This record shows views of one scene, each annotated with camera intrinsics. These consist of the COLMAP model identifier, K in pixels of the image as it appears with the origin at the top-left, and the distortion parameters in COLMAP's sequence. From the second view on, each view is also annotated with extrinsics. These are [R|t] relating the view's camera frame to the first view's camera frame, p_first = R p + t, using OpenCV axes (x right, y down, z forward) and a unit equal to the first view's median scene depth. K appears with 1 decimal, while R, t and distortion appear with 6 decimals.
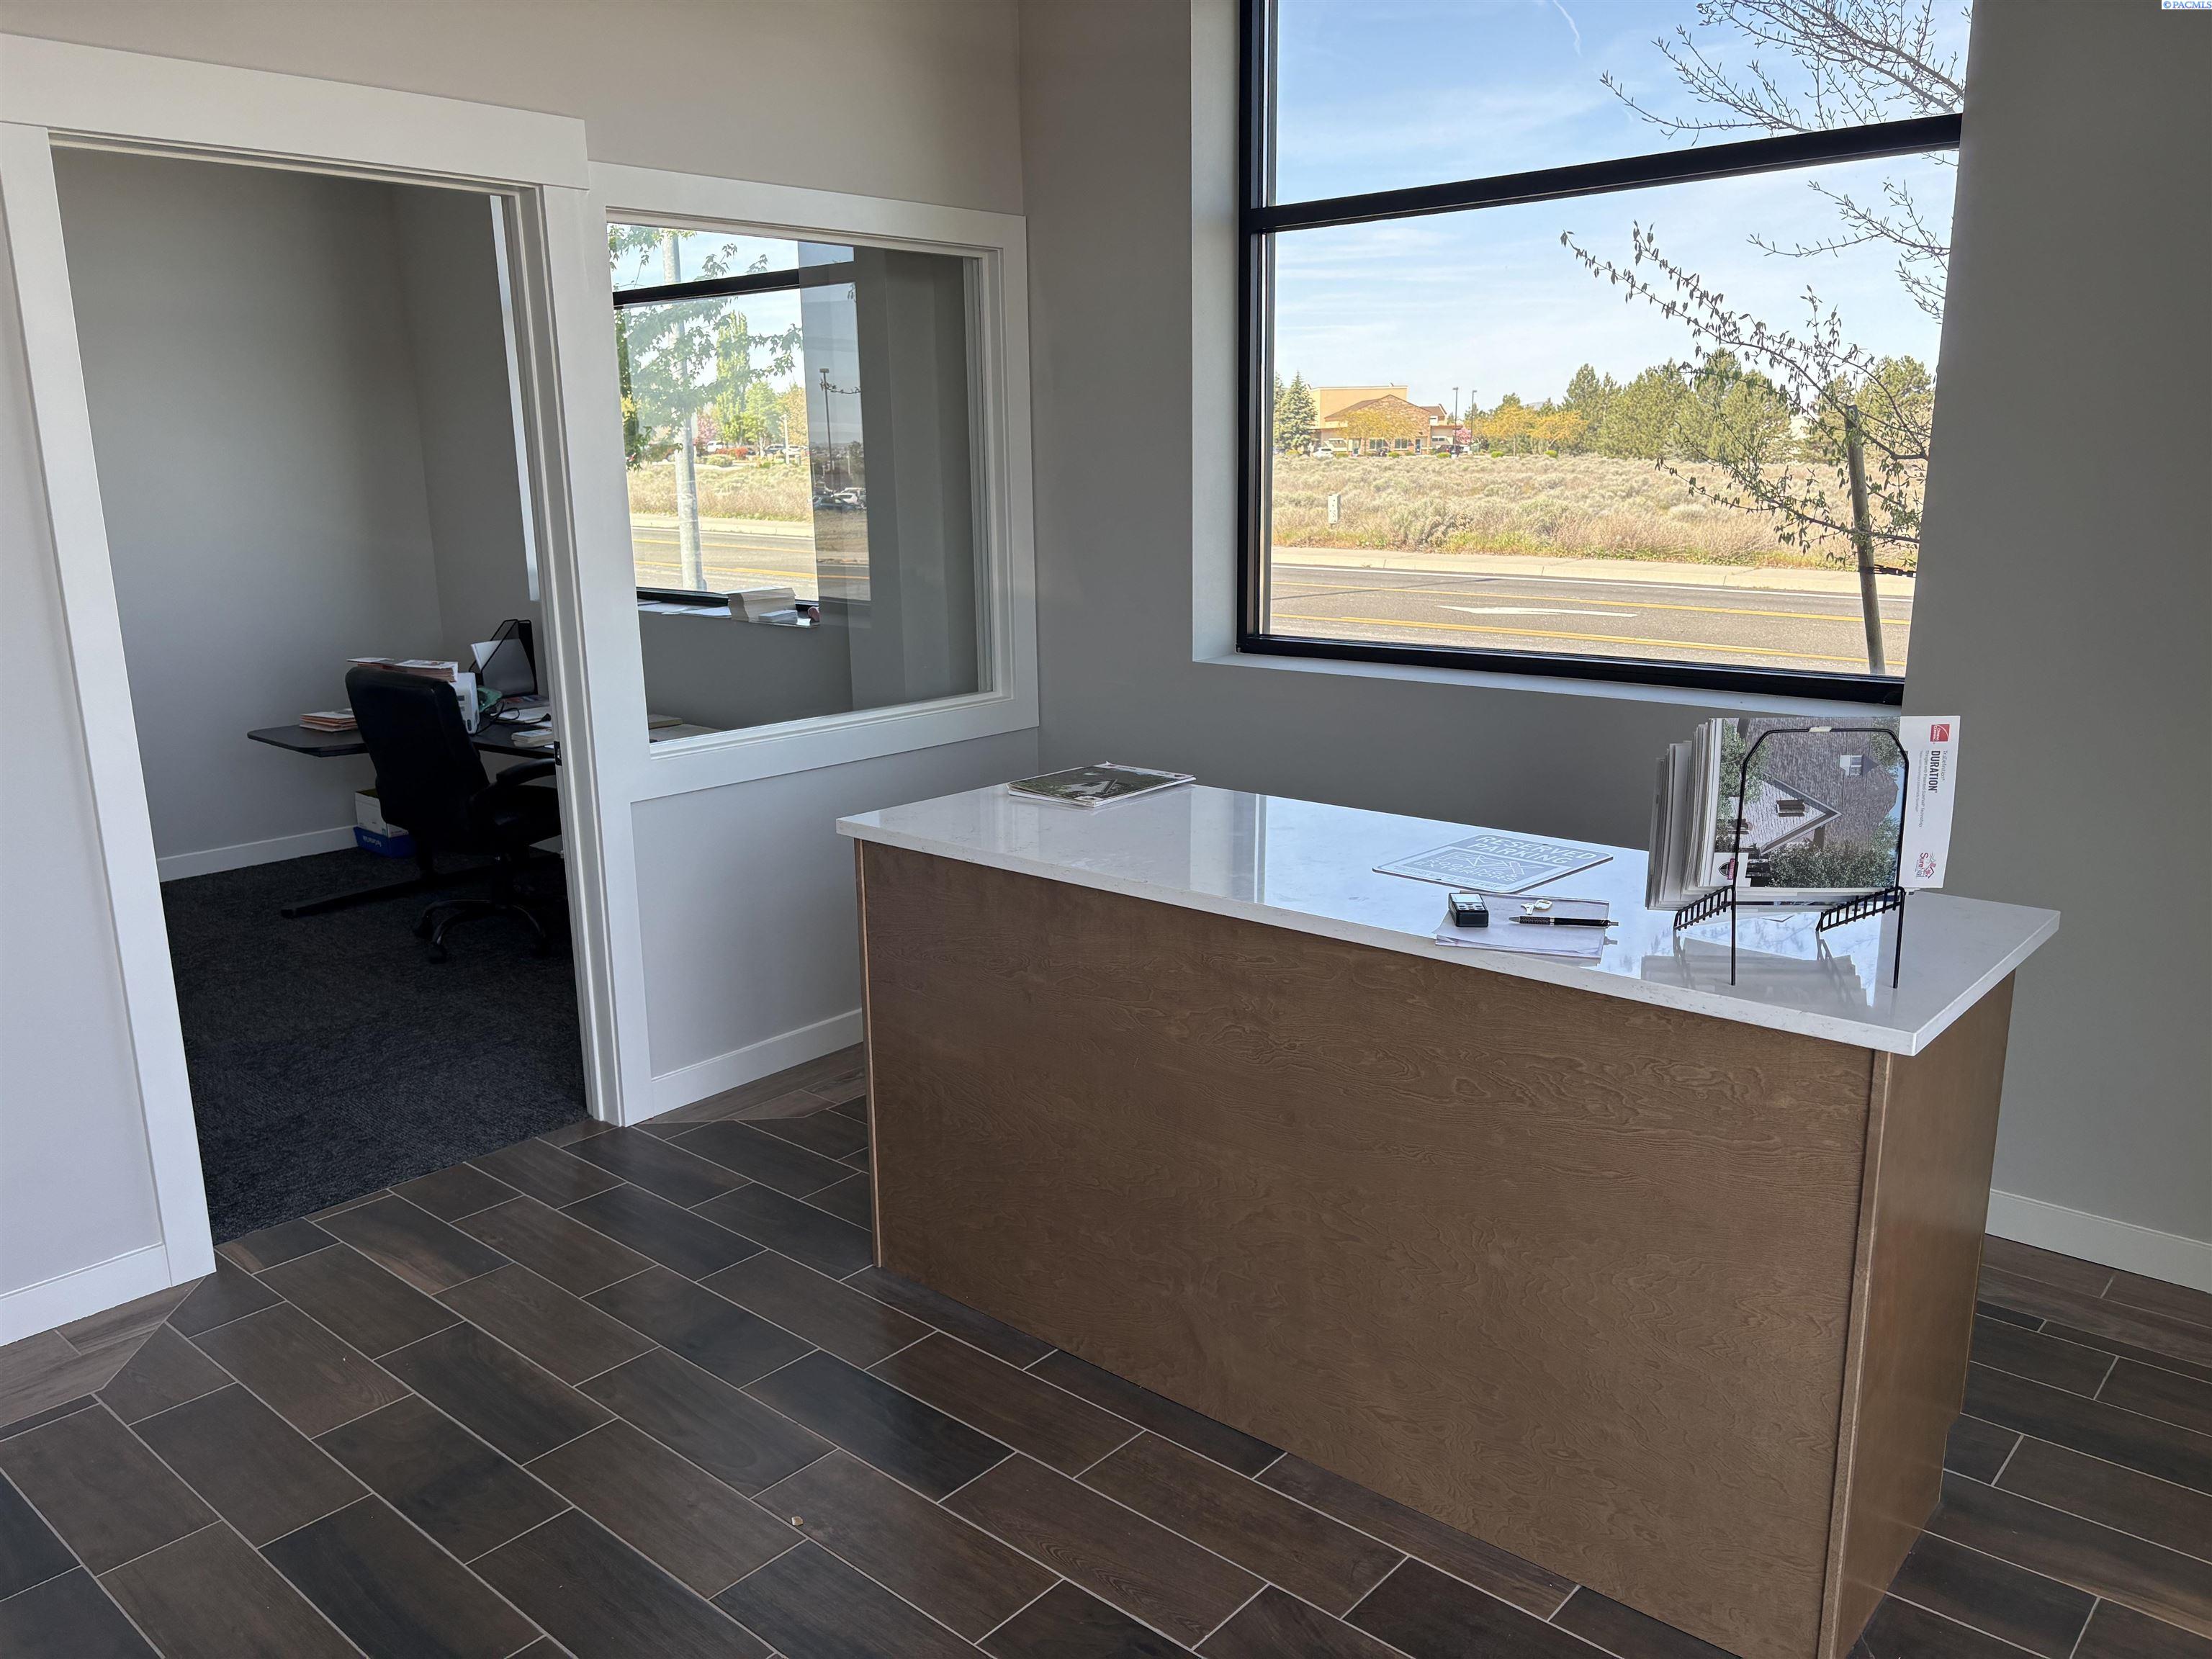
lens RADIAL K [[1675.9, 0, 1097.3], [0, 1675.9, 832.9], [0, 0, 1]] dist [0.022071, -0.001627]
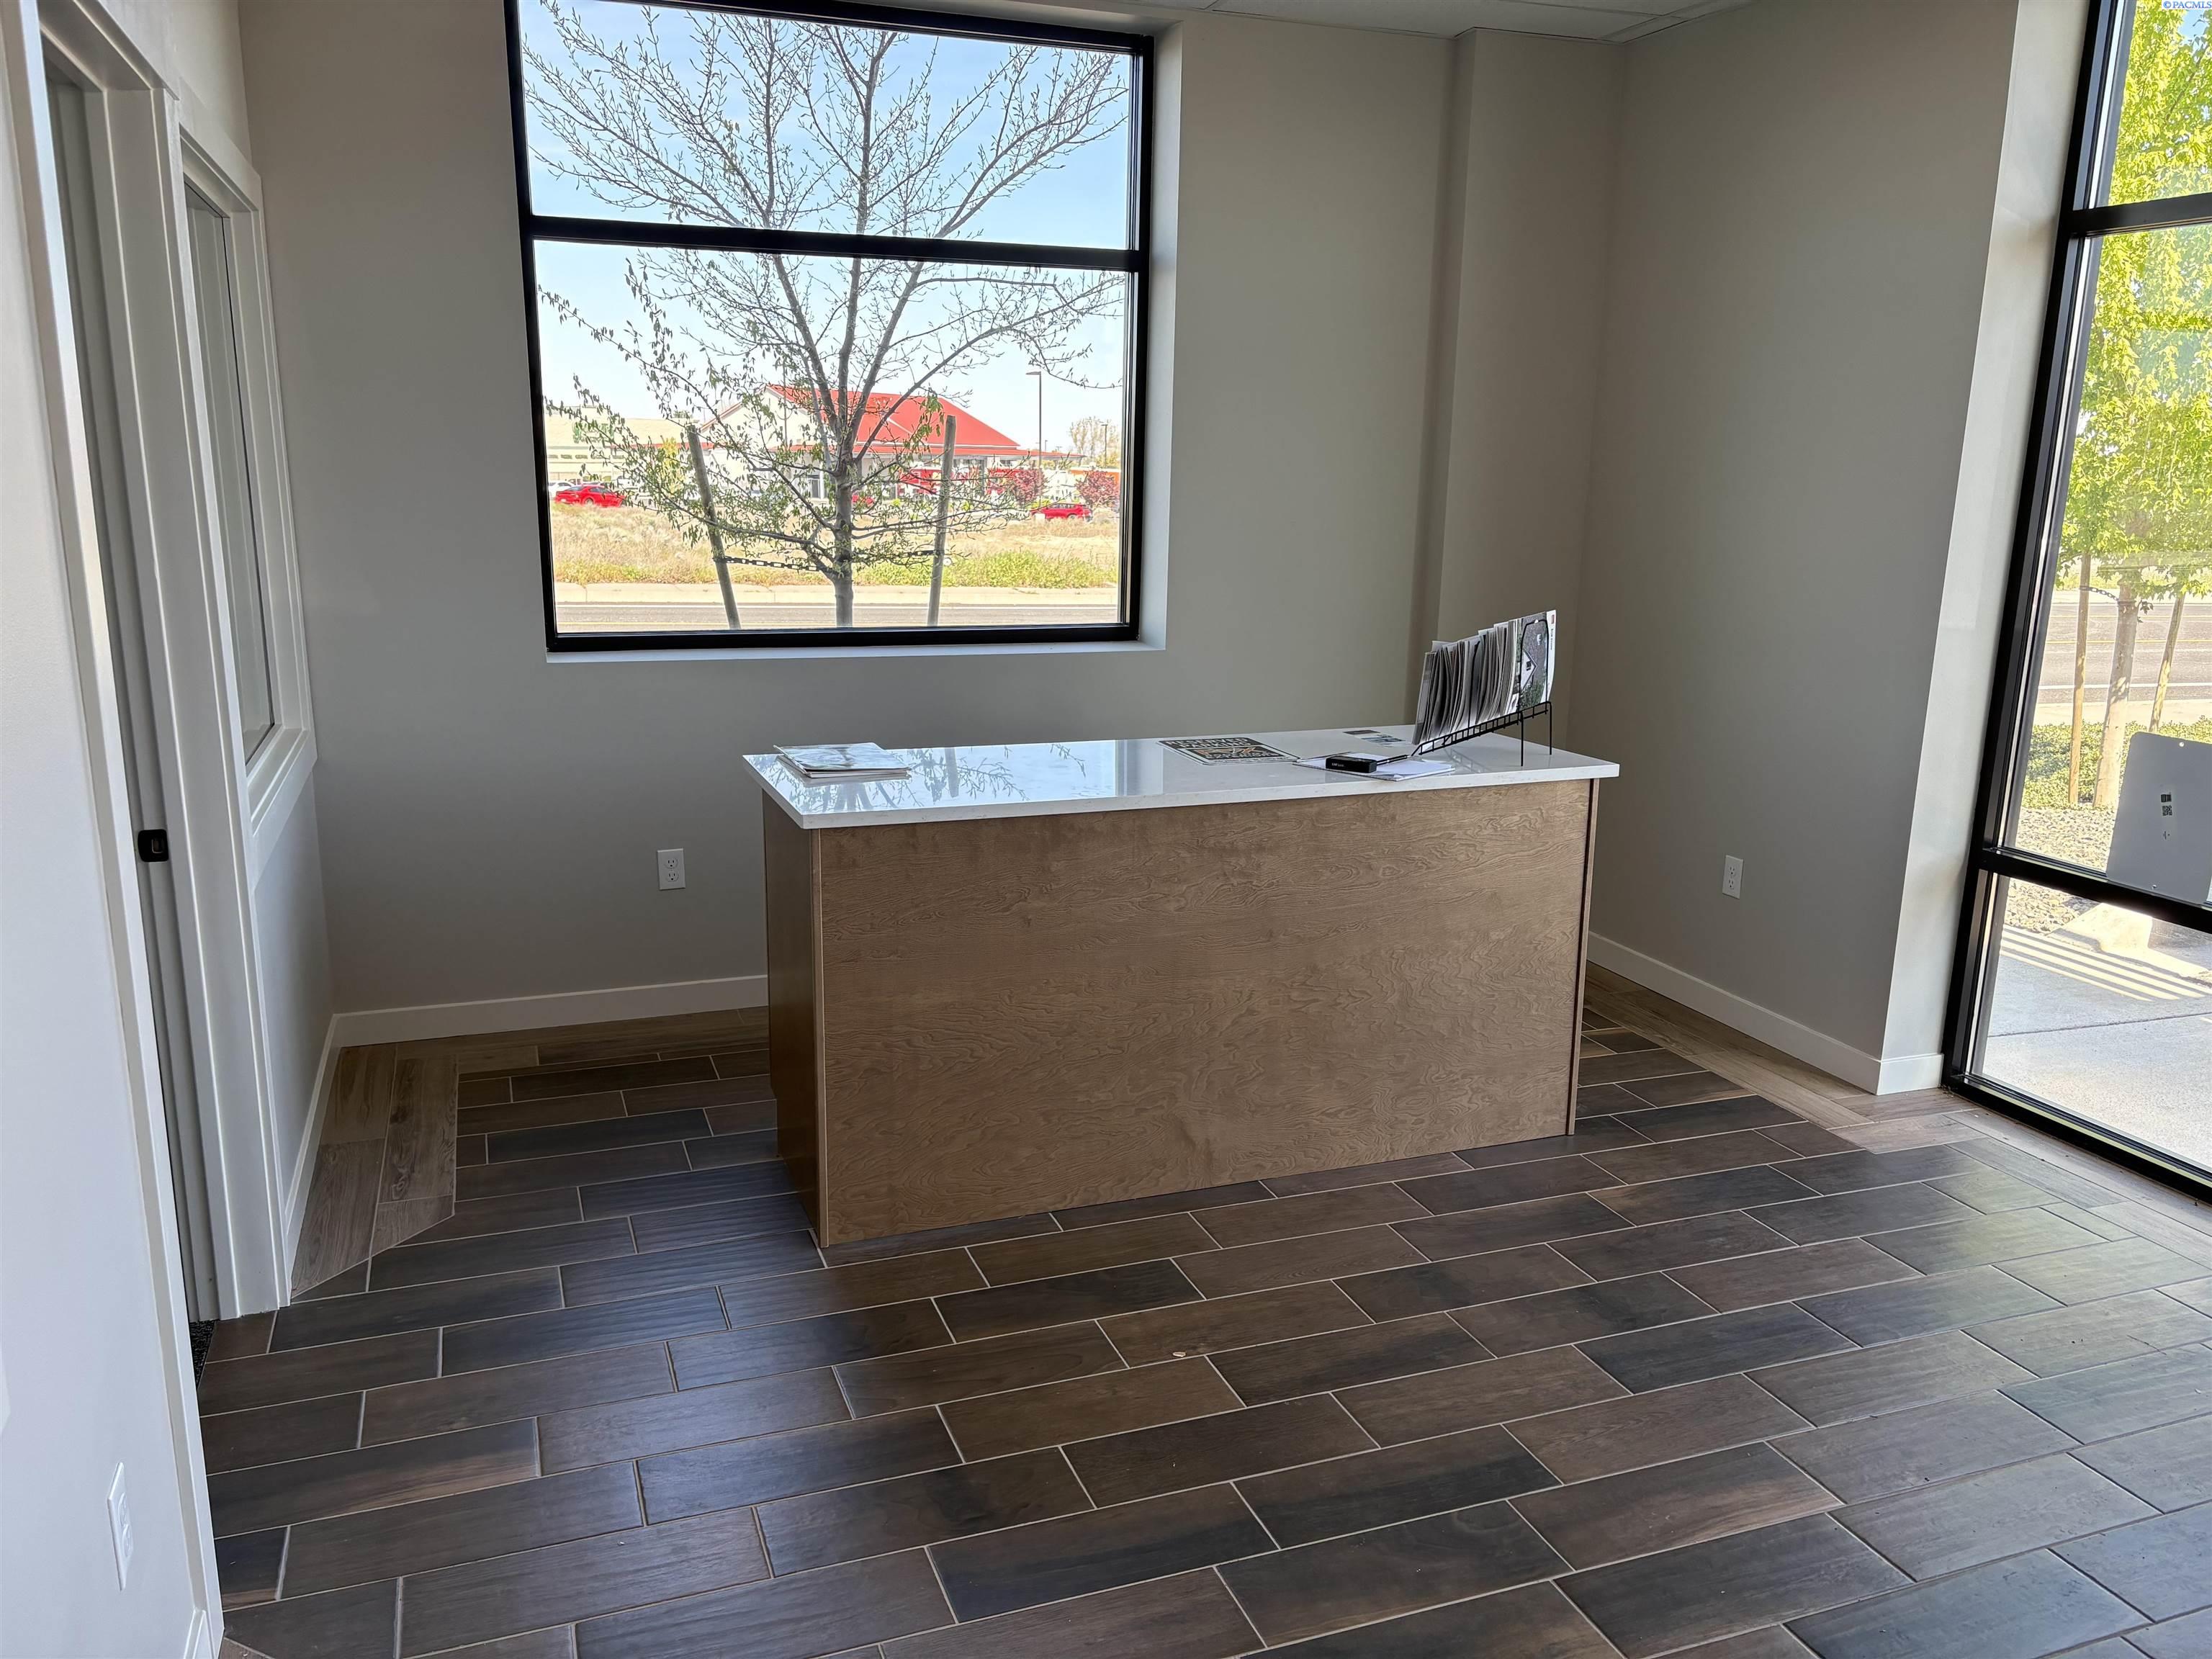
lens RADIAL K [[1675.9, 0, 1097.3], [0, 1675.9, 834.4], [0, 0, 1]] dist [0.022071, -0.001627]
pose [[0.472220, -0.175140, 0.863906, -1.109888], [0.176216, 0.979036, 0.102158, -0.080981], [-0.863687, 0.103993, 0.493183, 0.395359]]
